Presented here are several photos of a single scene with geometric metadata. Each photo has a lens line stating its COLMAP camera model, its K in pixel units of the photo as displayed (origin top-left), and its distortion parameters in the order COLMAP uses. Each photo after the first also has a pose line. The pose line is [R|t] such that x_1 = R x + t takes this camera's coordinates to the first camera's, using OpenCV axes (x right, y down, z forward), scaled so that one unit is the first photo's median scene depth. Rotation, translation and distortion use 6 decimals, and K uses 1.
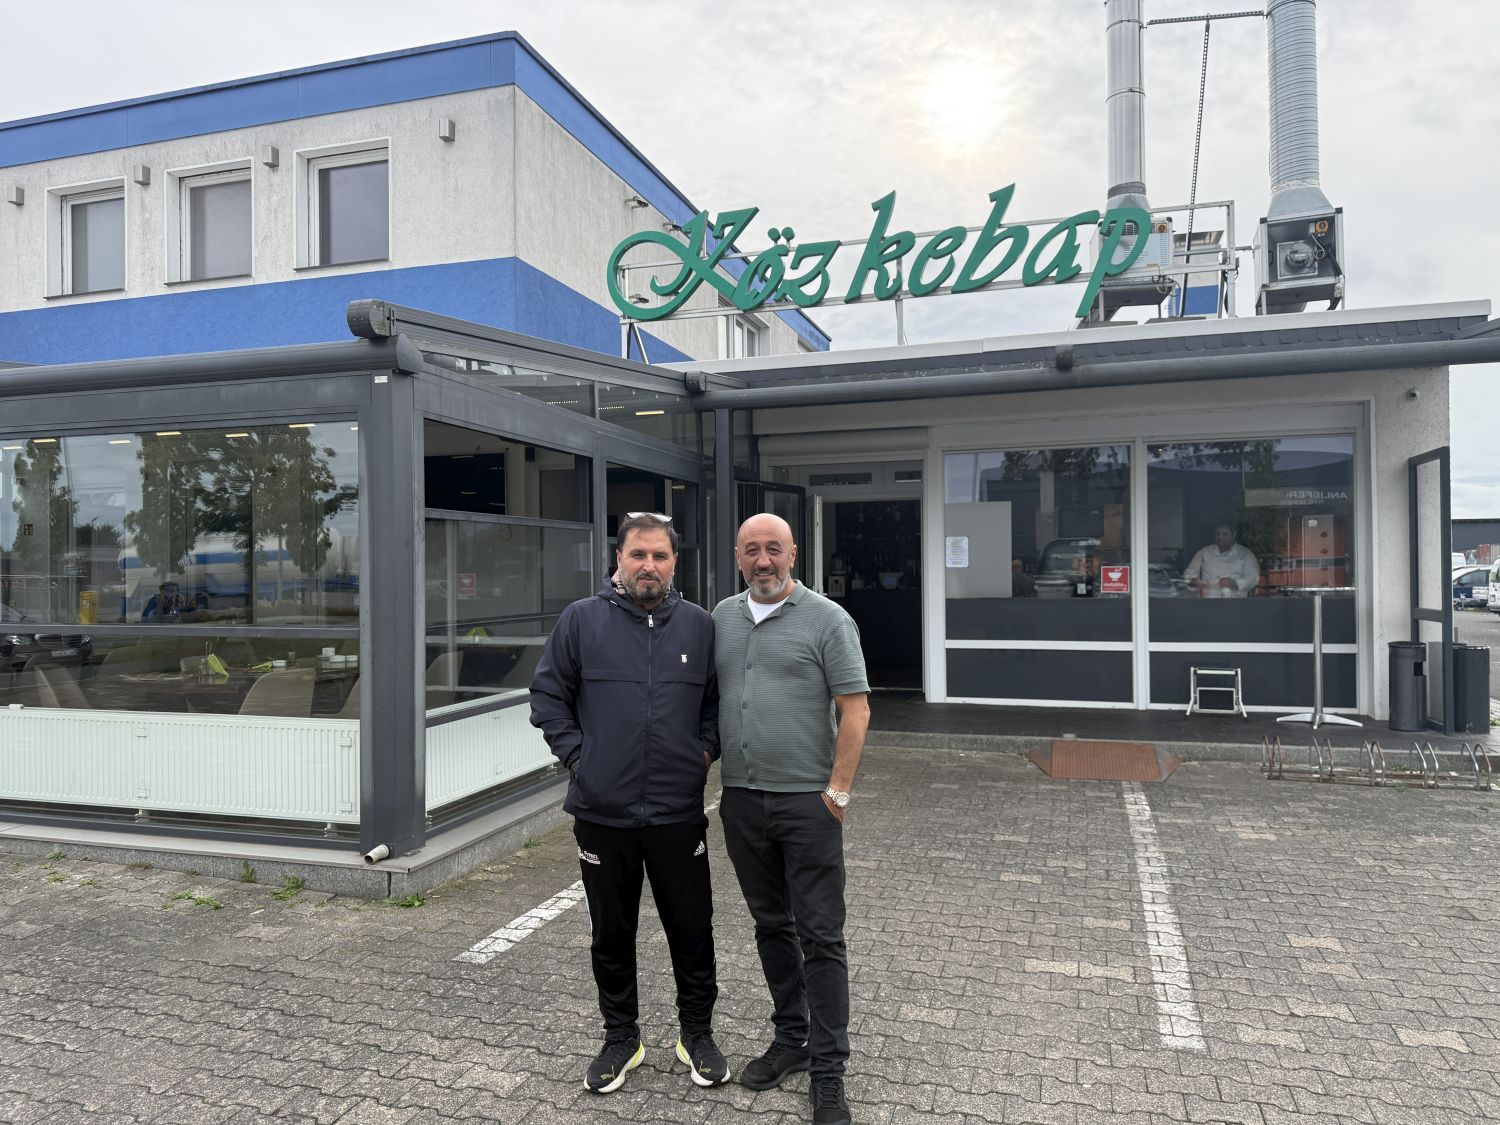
lens RADIAL K [[1052.8, 0, 748.0], [0, 1052.8, 569.1], [0, 0, 1]] dist [0.046224, -0.051576]
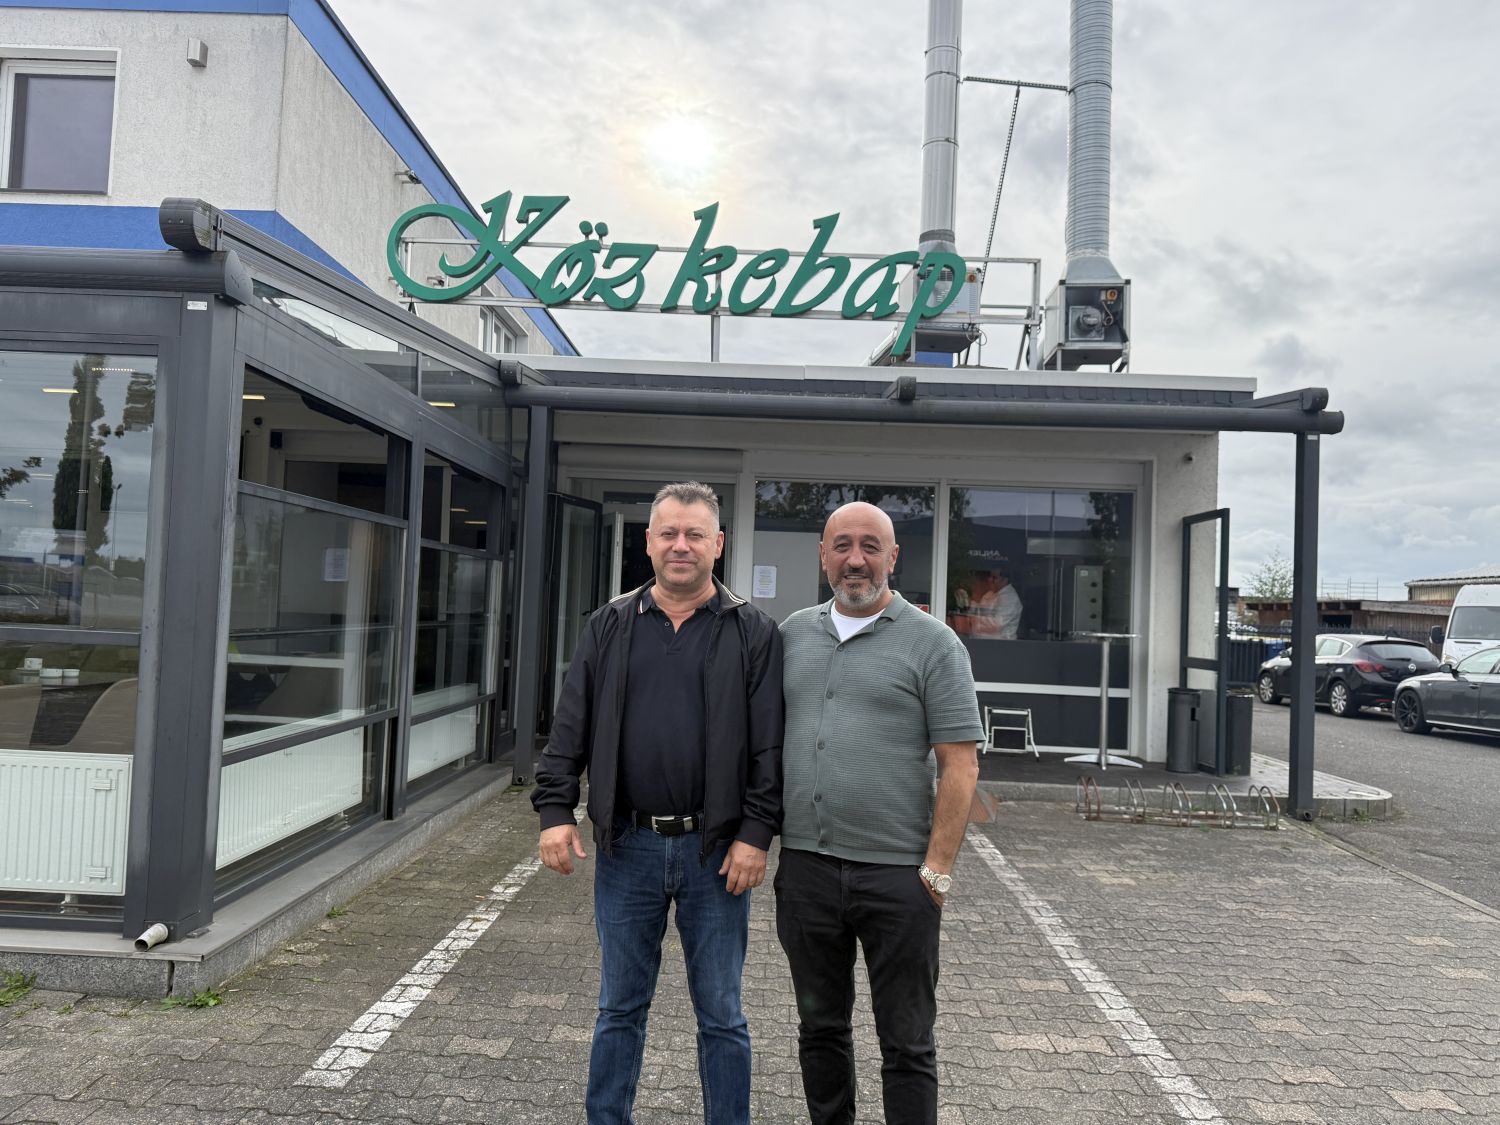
lens RADIAL K [[1062.3, 0, 749.2], [0, 1062.3, 568.2], [0, 0, 1]] dist [0.025428, -0.027774]
pose [[0.959823, 0.058019, 0.274542, -0.137354], [-0.049236, 0.998034, -0.038783, 0.016161], [-0.276252, 0.023708, 0.960793, 0.130789]]
